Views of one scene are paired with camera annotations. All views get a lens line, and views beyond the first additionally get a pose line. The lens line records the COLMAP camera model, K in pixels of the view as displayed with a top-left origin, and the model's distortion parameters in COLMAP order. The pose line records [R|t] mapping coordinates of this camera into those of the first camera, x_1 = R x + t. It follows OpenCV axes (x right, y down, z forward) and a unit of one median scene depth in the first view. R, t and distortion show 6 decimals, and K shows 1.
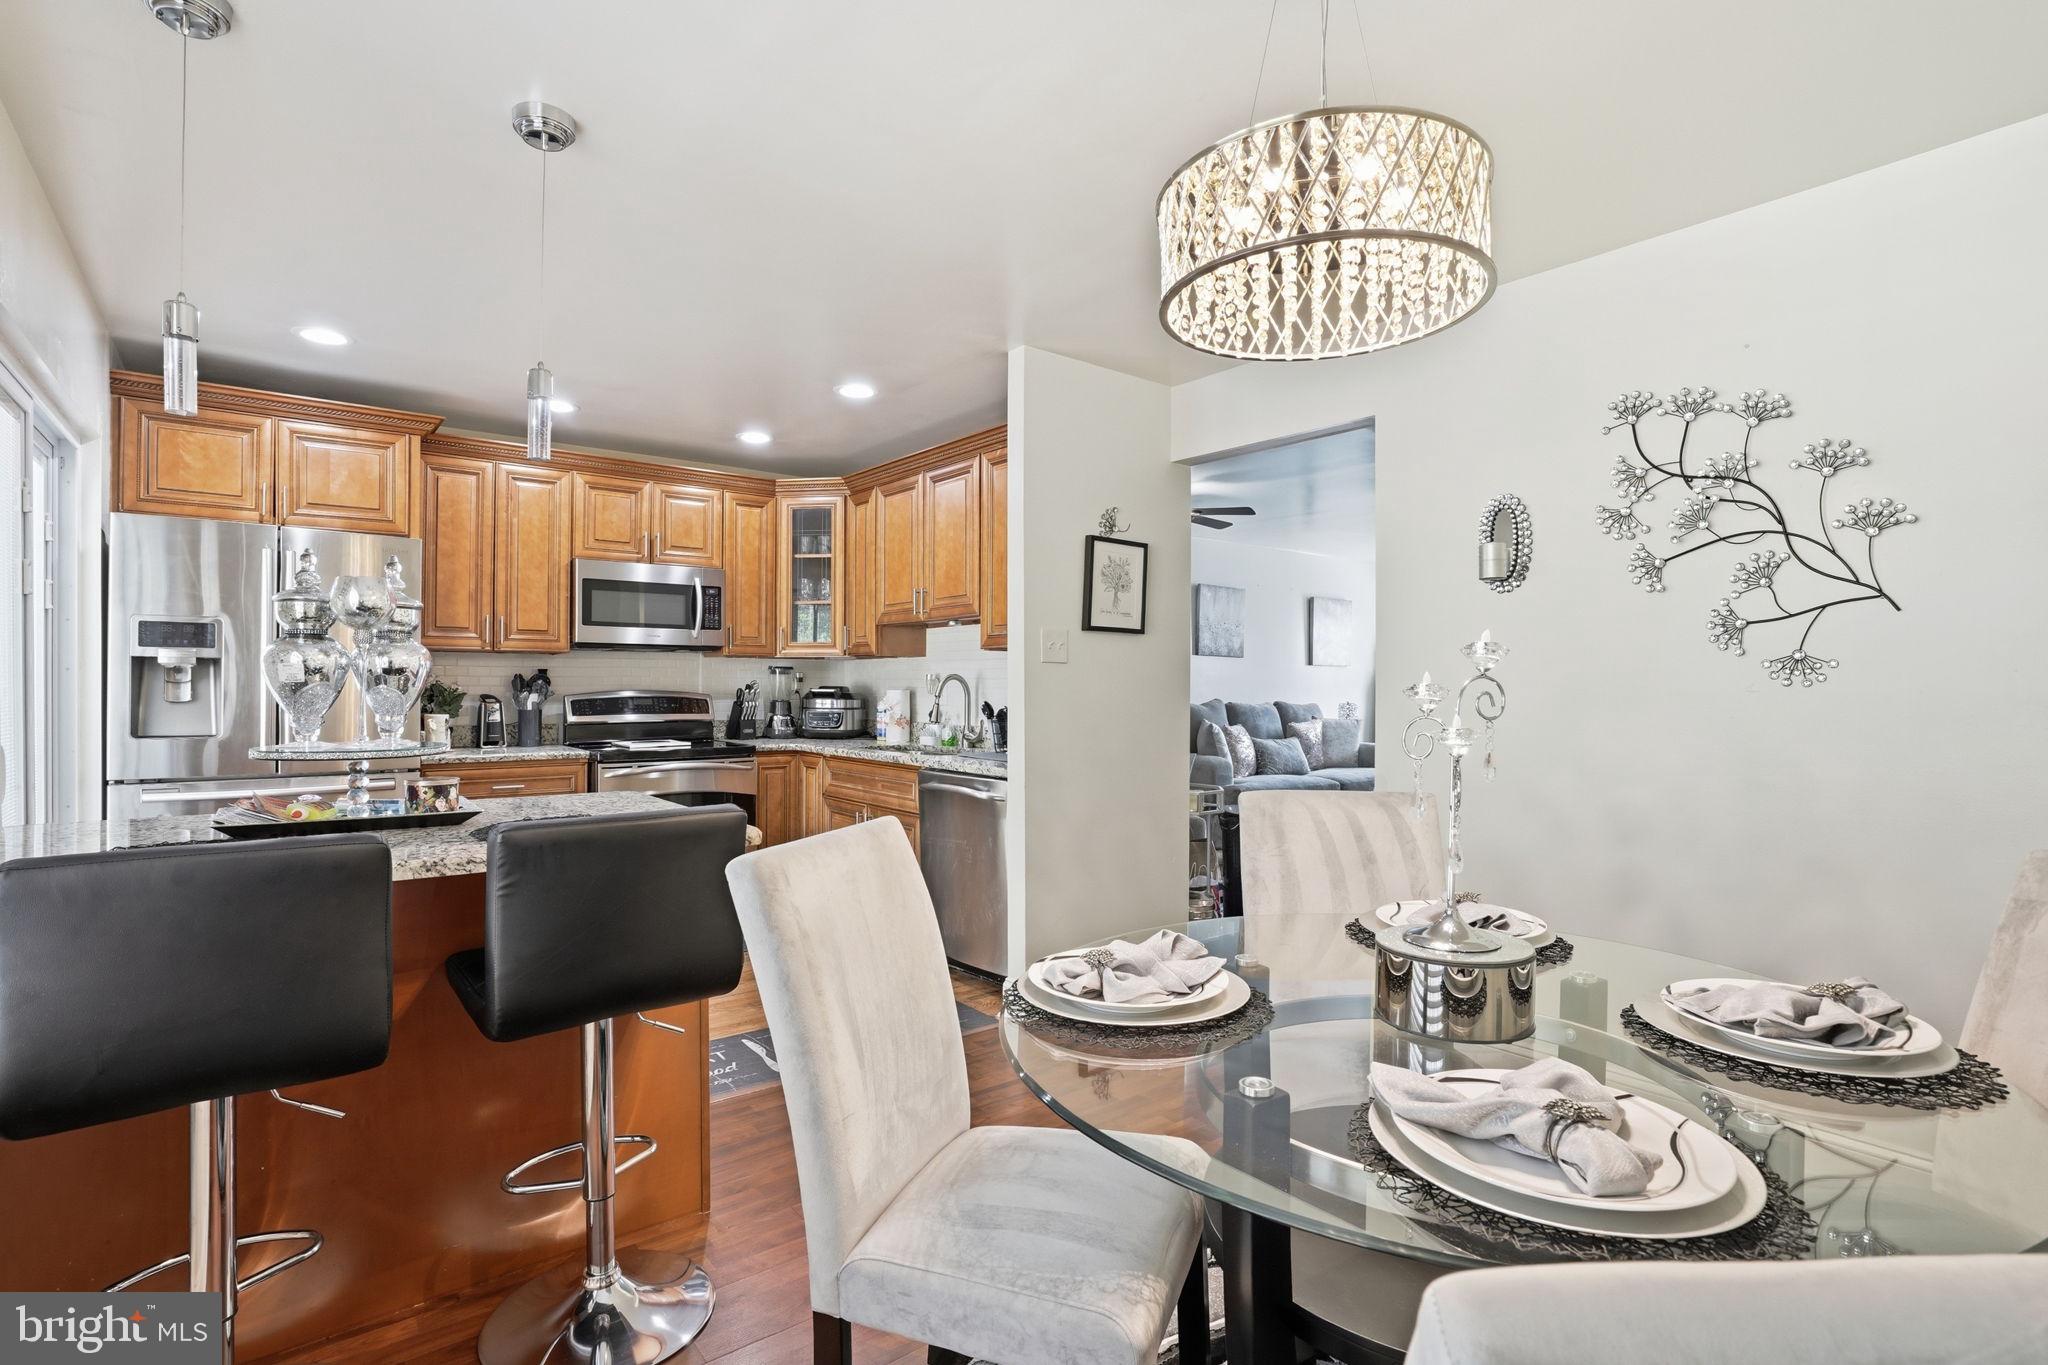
lens RADIAL K [[955.2, 0, 1005.5], [0, 955.2, 686.3], [0, 0, 1]] dist [-0.040191, 0.009895]
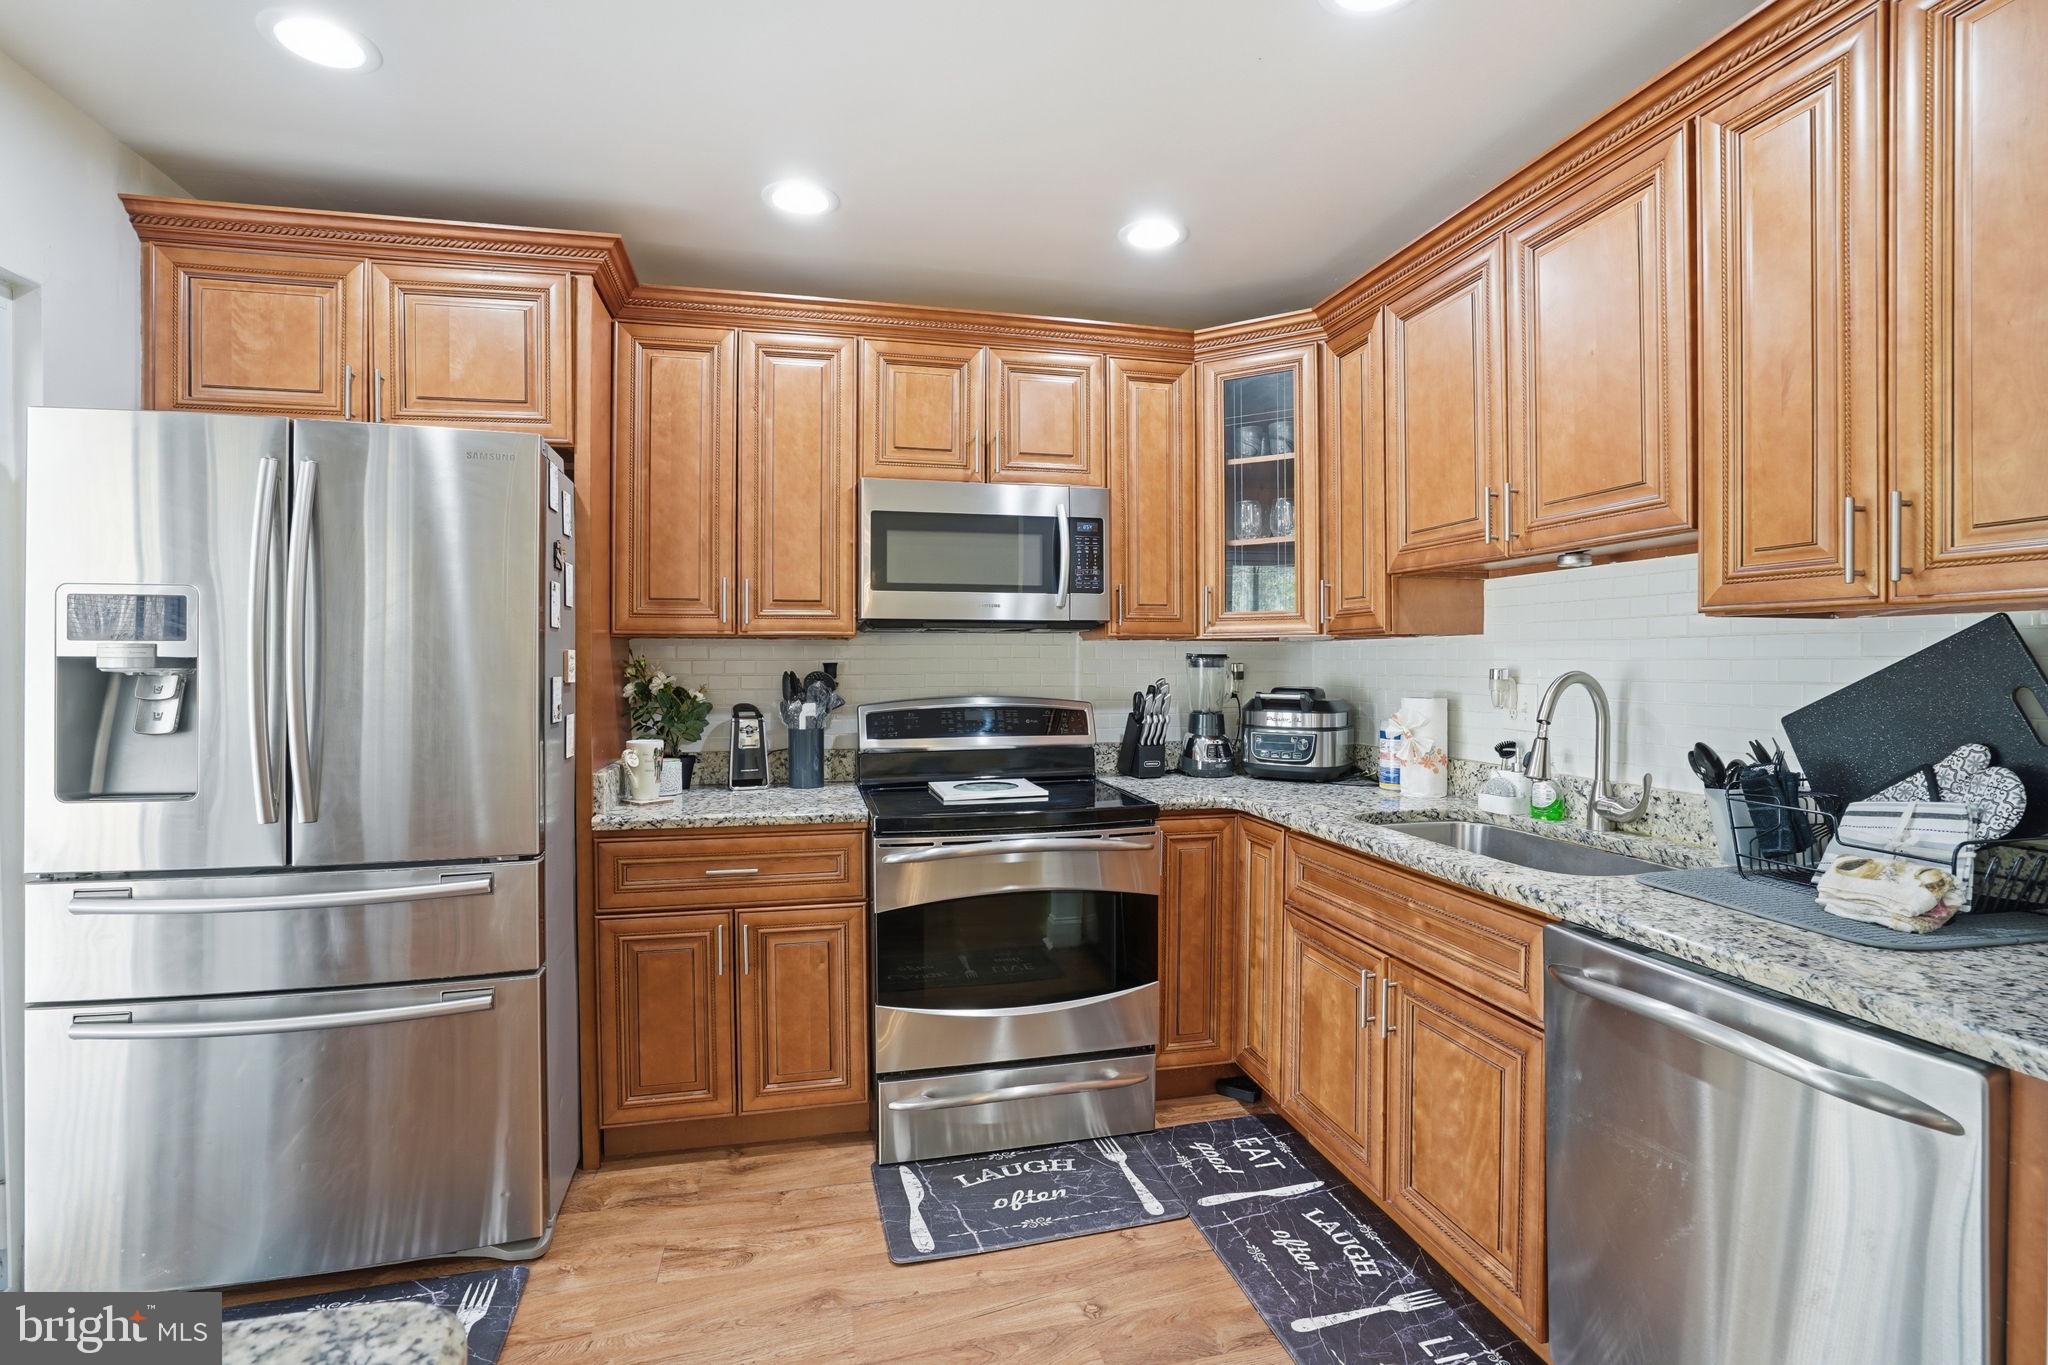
lens RADIAL K [[955.2, 0, 1036.1], [0, 955.2, 675.1], [0, 0, 1]] dist [-0.040191, 0.009895]
pose [[0.914348, 0.000816, -0.404928, -0.099667], [0.003902, 0.999934, 0.010826, -0.015755], [0.404910, -0.011479, 0.914284, 0.447719]]
